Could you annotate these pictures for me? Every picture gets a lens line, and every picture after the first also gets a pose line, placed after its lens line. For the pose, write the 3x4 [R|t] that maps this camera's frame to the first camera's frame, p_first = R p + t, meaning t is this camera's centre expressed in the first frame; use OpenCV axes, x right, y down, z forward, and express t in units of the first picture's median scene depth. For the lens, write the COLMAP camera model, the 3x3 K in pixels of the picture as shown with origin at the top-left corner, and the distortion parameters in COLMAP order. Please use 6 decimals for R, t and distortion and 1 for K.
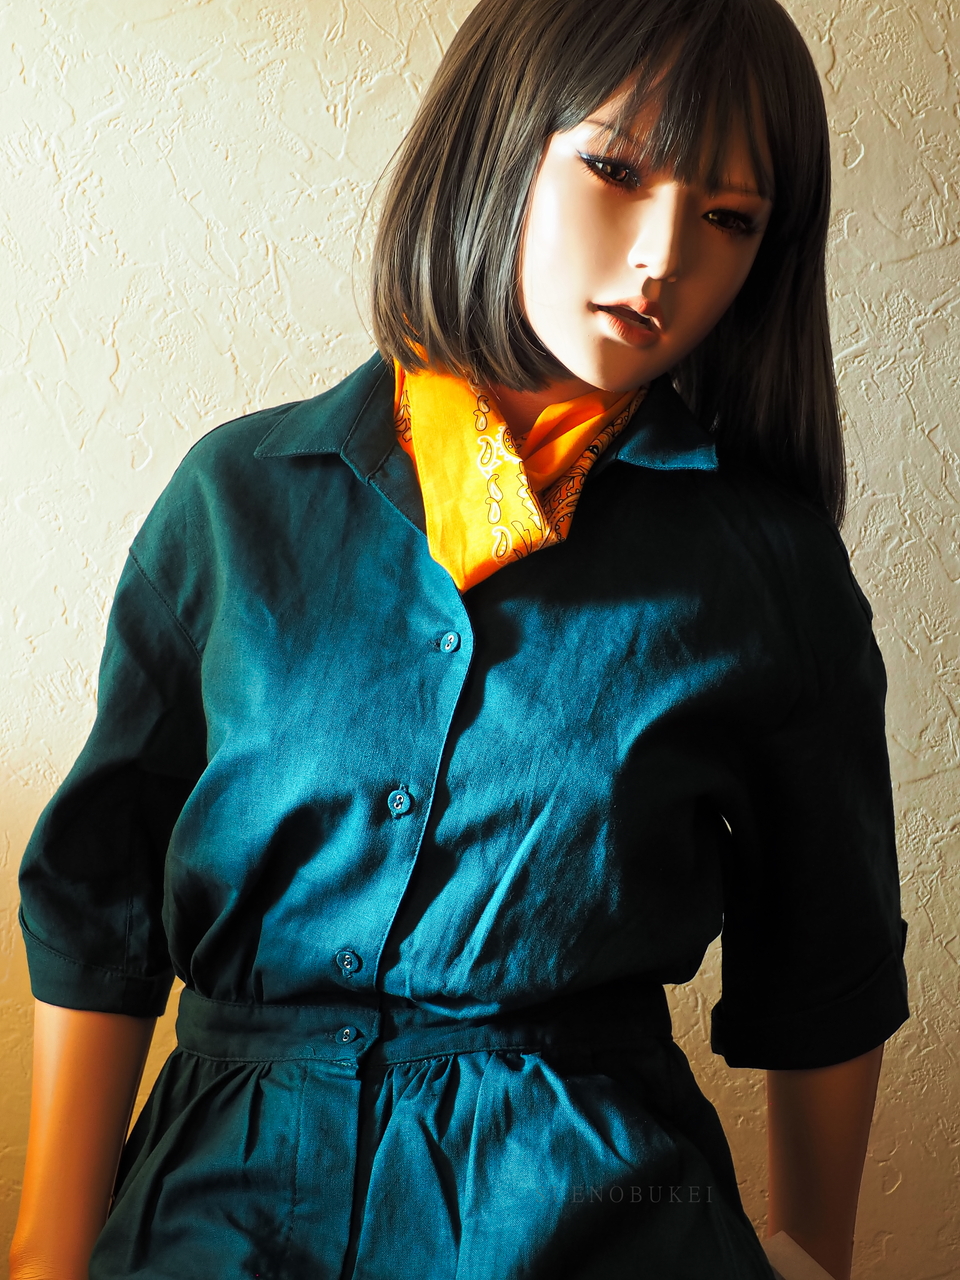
lens RADIAL K [[3495.5, 0, 474.1], [0, 3495.5, 641.2], [0, 0, 1]] dist [-0.044262, 0.000000]
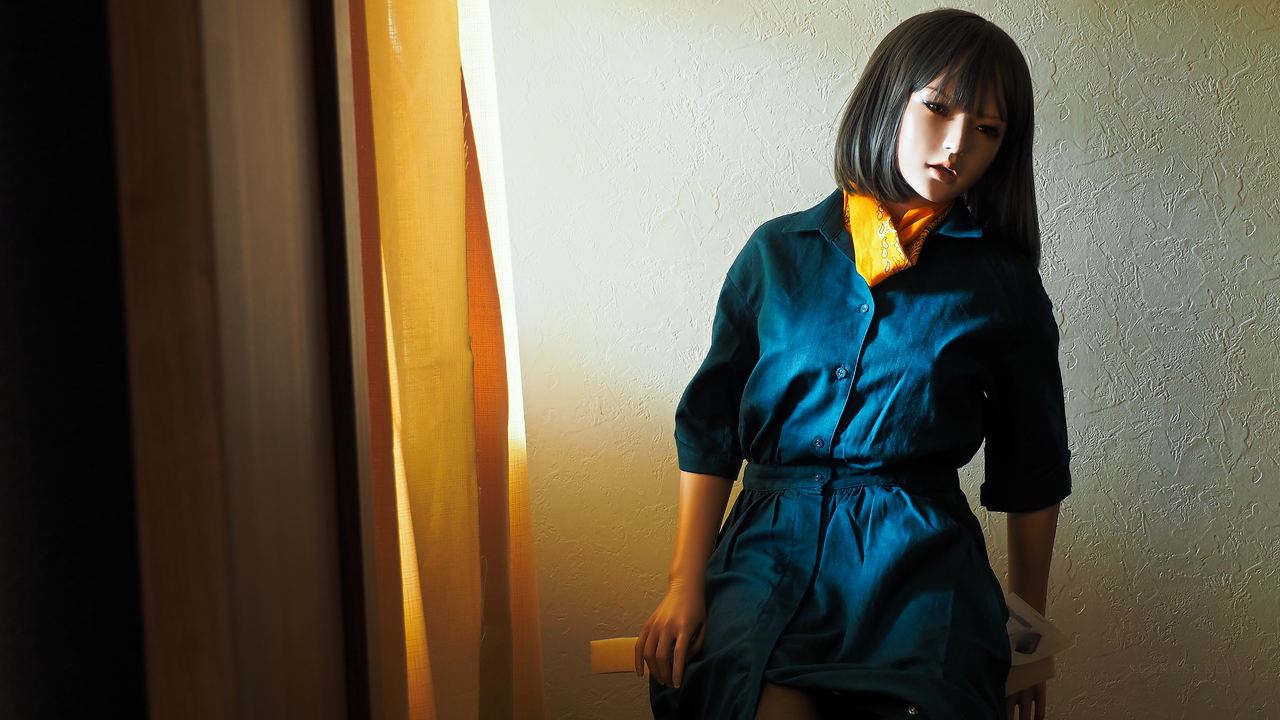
lens RADIAL K [[2408.4, 0, 649.1], [0, 2408.4, 366.2], [0, 0, 1]] dist [-0.070451, 0.000000]
pose [[0.993468, 0.017838, -0.112707, 0.031939], [-0.024303, 0.998121, -0.056246, 0.132313], [0.111492, 0.058617, 0.992035, -0.608800]]
